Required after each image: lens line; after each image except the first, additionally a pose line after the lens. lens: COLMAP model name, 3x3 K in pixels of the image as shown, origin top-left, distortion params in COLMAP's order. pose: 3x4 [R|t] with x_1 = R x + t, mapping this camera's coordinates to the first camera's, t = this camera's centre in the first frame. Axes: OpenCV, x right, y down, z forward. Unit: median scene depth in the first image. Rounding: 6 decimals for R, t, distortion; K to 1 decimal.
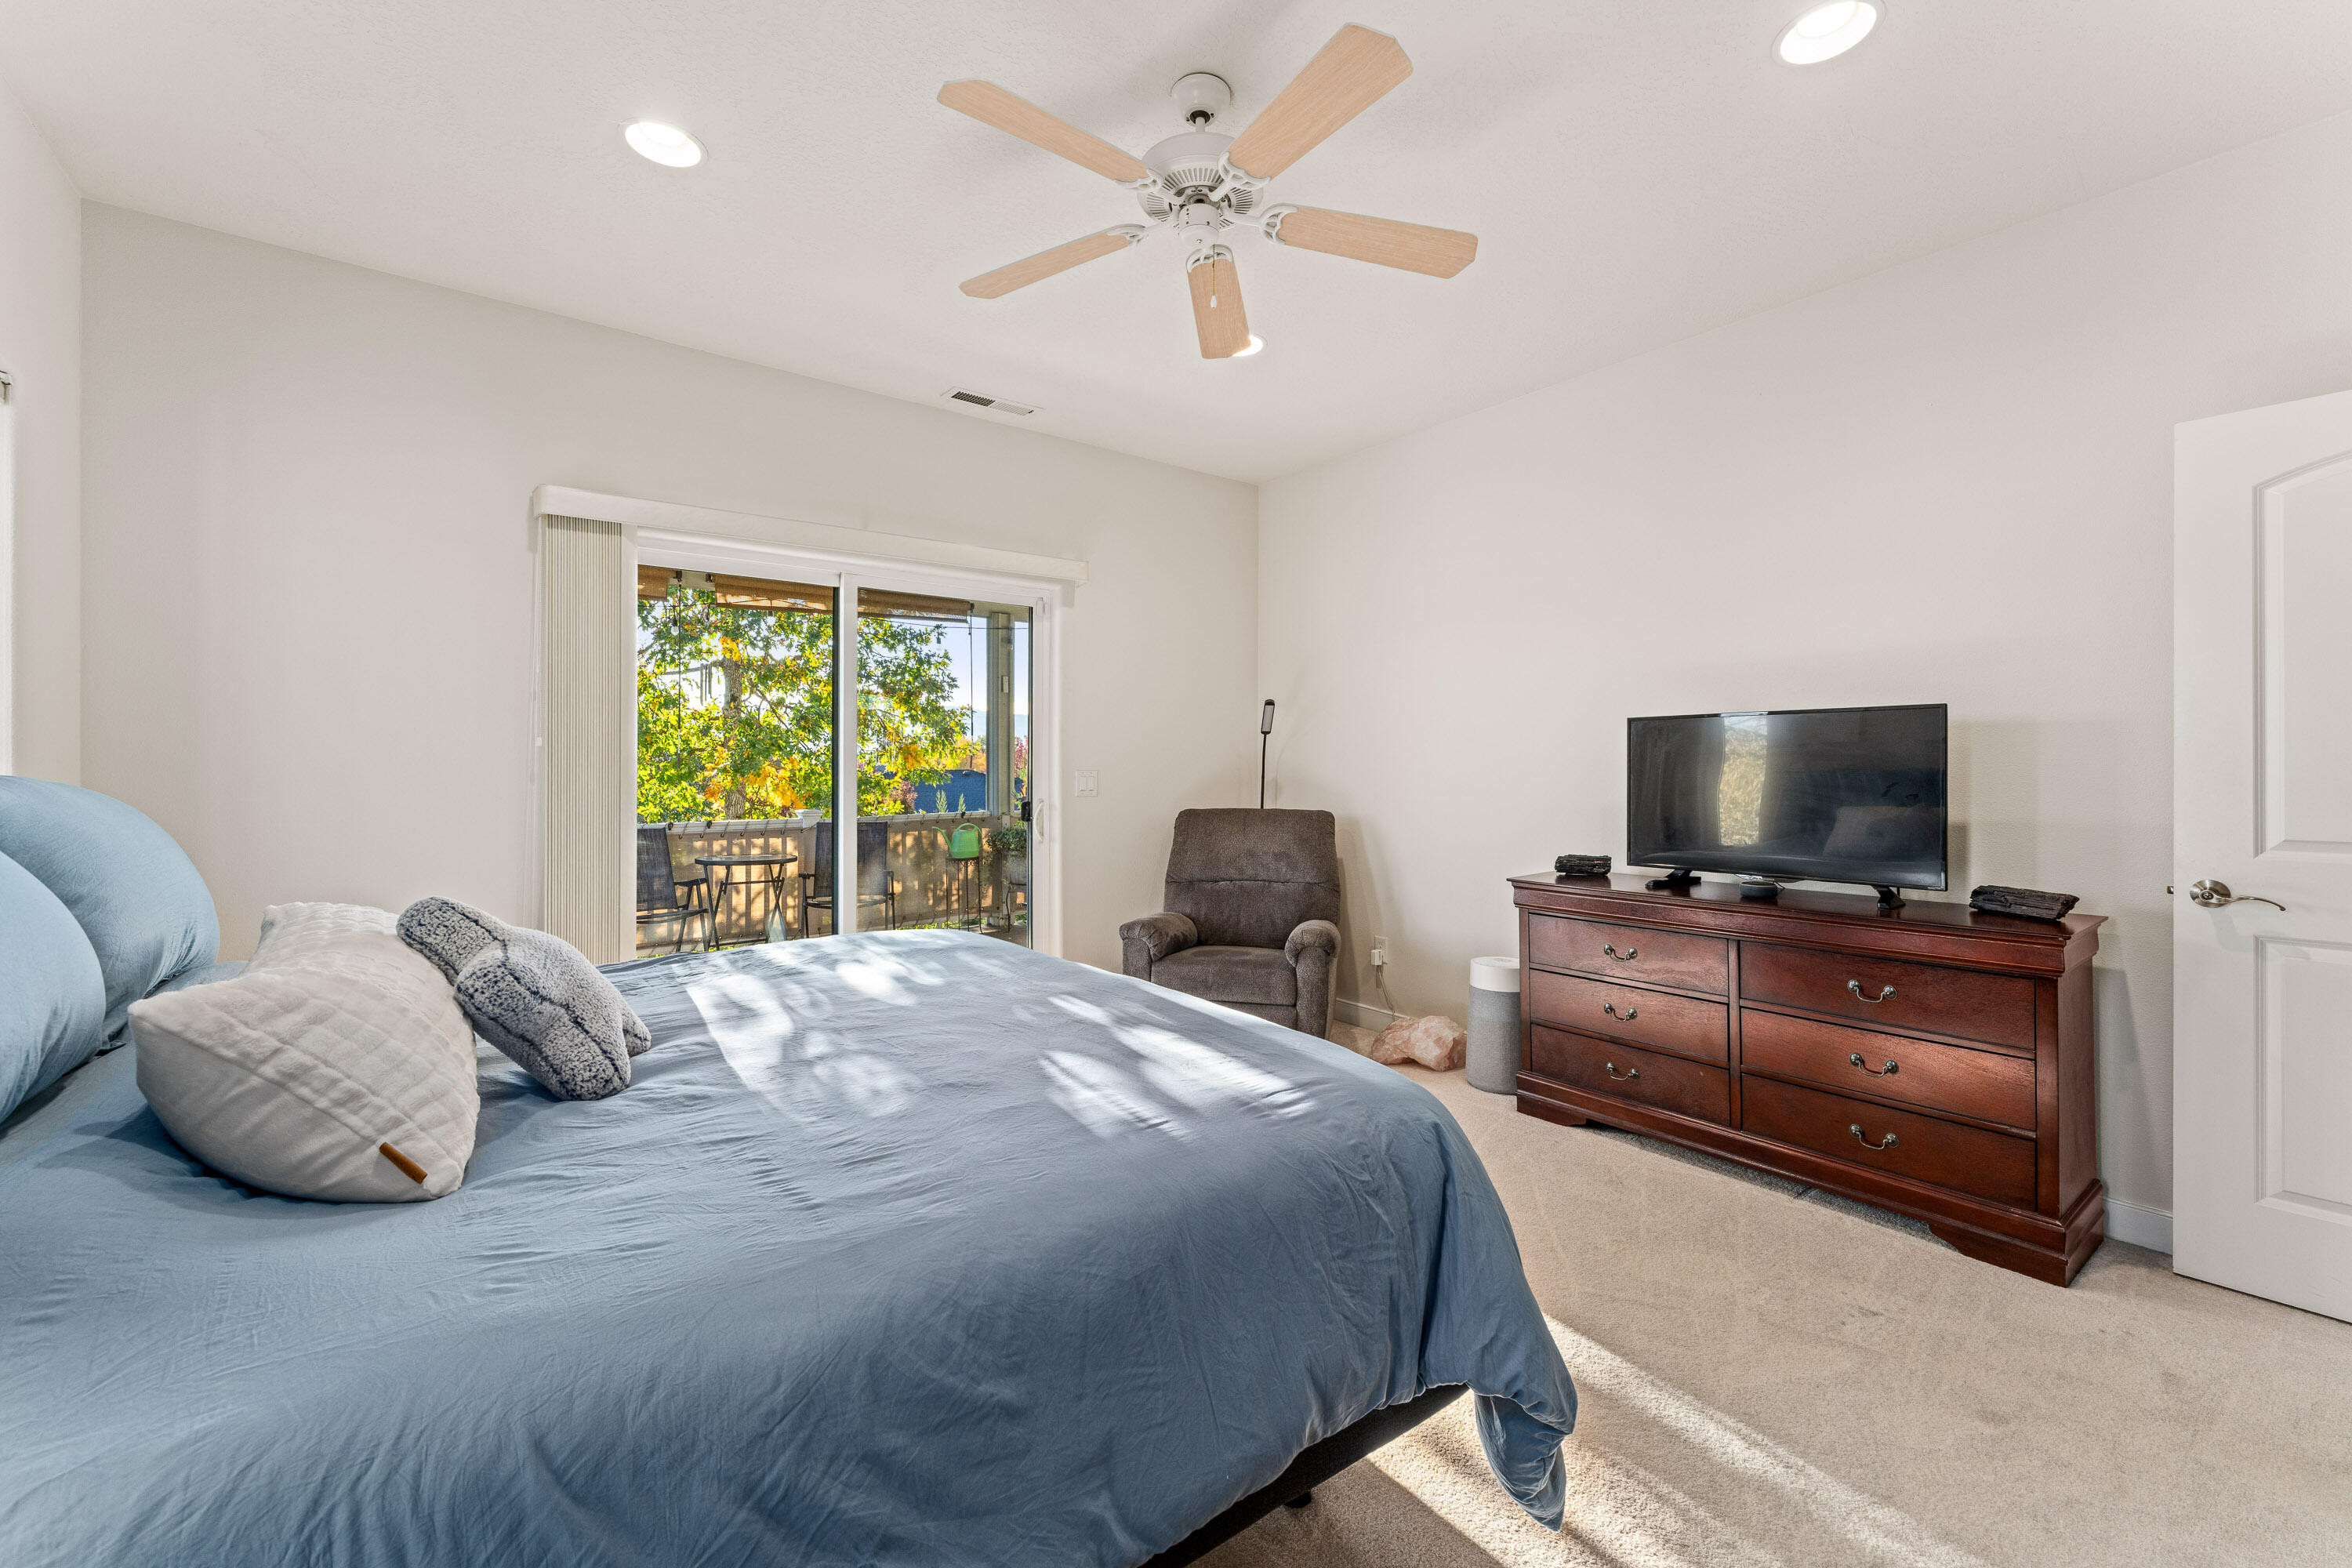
lens RADIAL K [[949.8, 0, 1164.9], [0, 949.8, 774.1], [0, 0, 1]] dist [-0.002578, -0.000319]
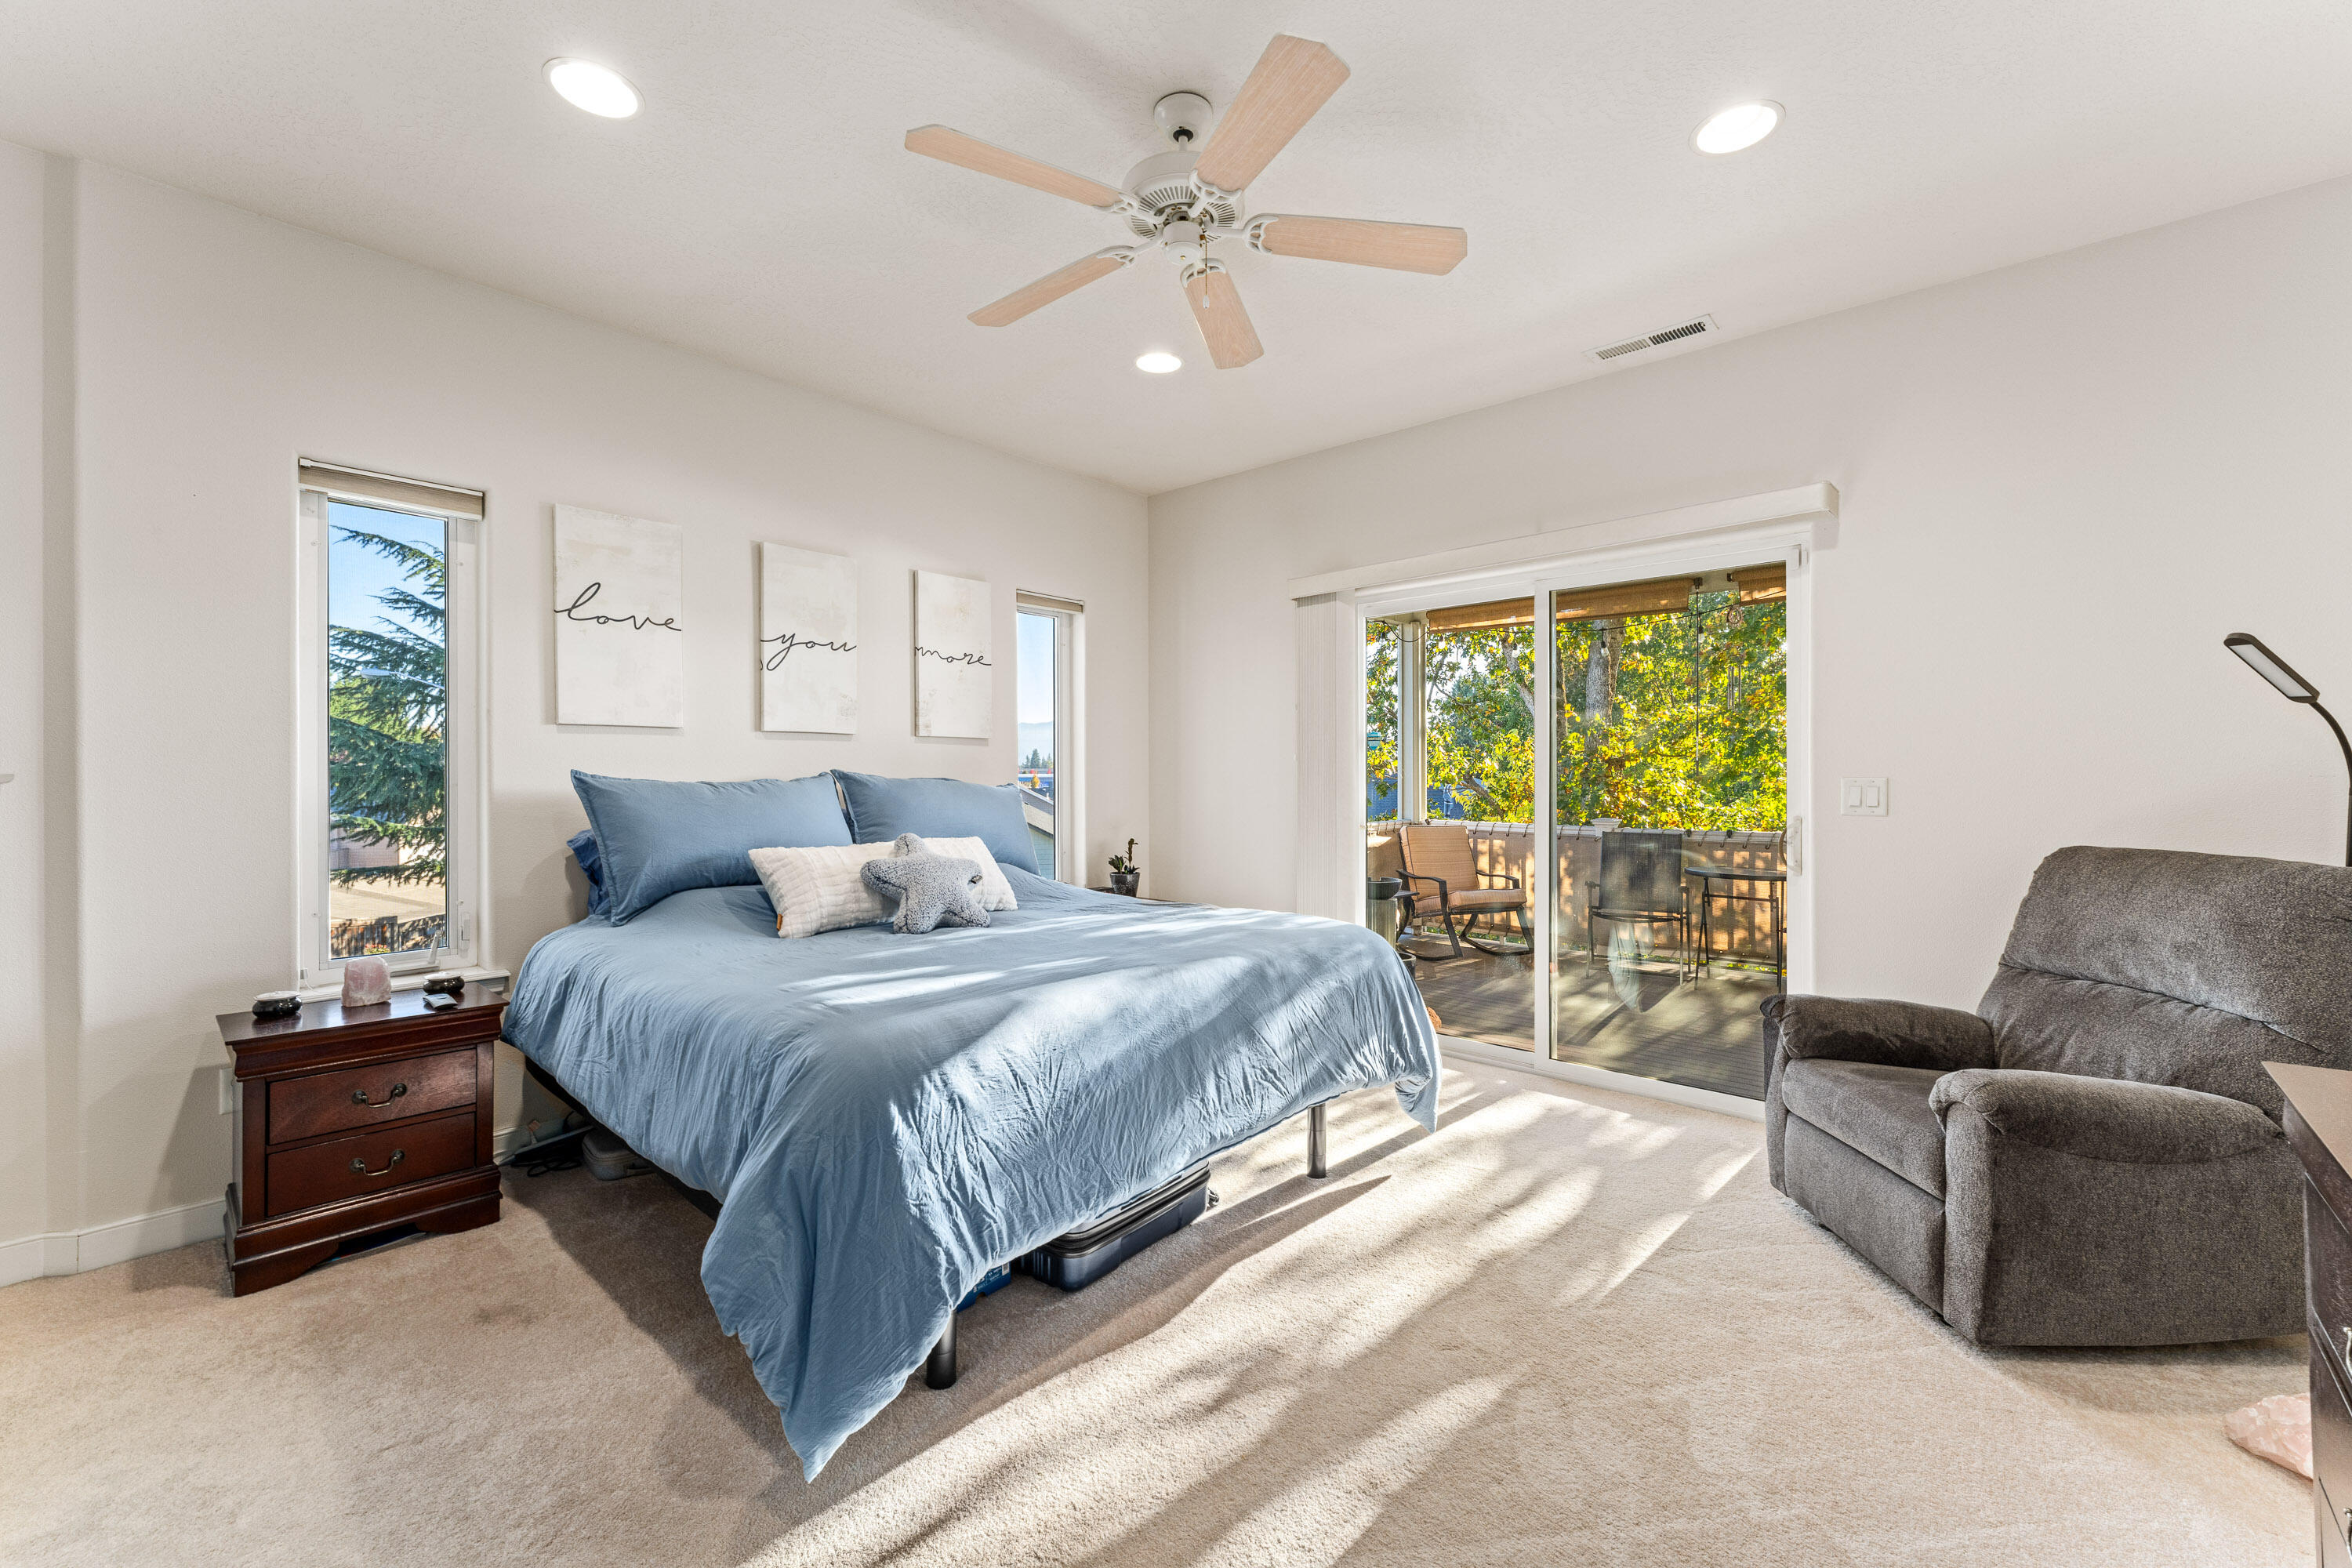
lens RADIAL K [[949.8, 0, 1179.9], [0, 949.8, 786.4], [0, 0, 1]] dist [-0.002578, -0.000319]
pose [[0.191965, 0.010611, -0.981344, 0.353884], [-0.007028, 0.999931, 0.009437, -0.000566], [0.981377, 0.005085, 0.192026, 0.269790]]
